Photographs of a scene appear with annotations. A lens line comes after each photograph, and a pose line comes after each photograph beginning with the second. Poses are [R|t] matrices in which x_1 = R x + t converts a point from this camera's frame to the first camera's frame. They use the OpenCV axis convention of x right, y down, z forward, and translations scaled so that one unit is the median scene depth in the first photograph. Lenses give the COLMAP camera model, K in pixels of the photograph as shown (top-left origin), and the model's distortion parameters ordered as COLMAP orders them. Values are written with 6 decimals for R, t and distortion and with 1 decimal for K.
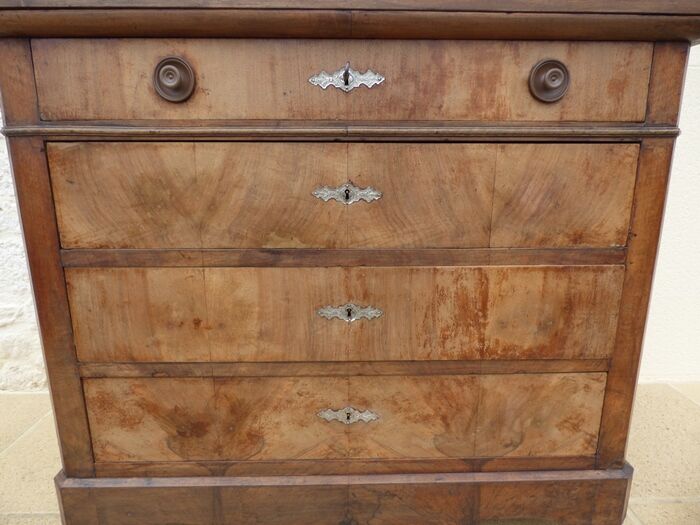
lens RADIAL K [[419.5, 0, 347.8], [0, 419.5, 267.1], [0, 0, 1]] dist [-0.003116, -0.009648]
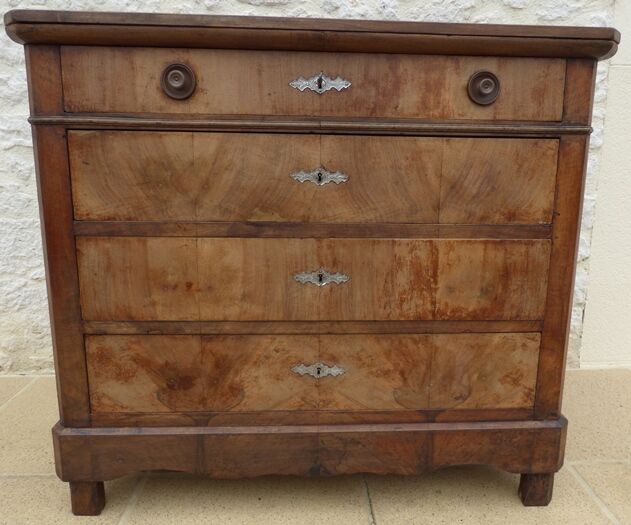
lens RADIAL K [[482.5, 0, 332.3], [0, 482.5, 250.1], [0, 0, 1]] dist [-0.008434, -0.001684]
pose [[0.999391, 0.008986, 0.033723, -0.009280], [-0.007707, 0.999253, -0.037856, 0.082127], [-0.034038, 0.037574, 0.998714, -0.350189]]
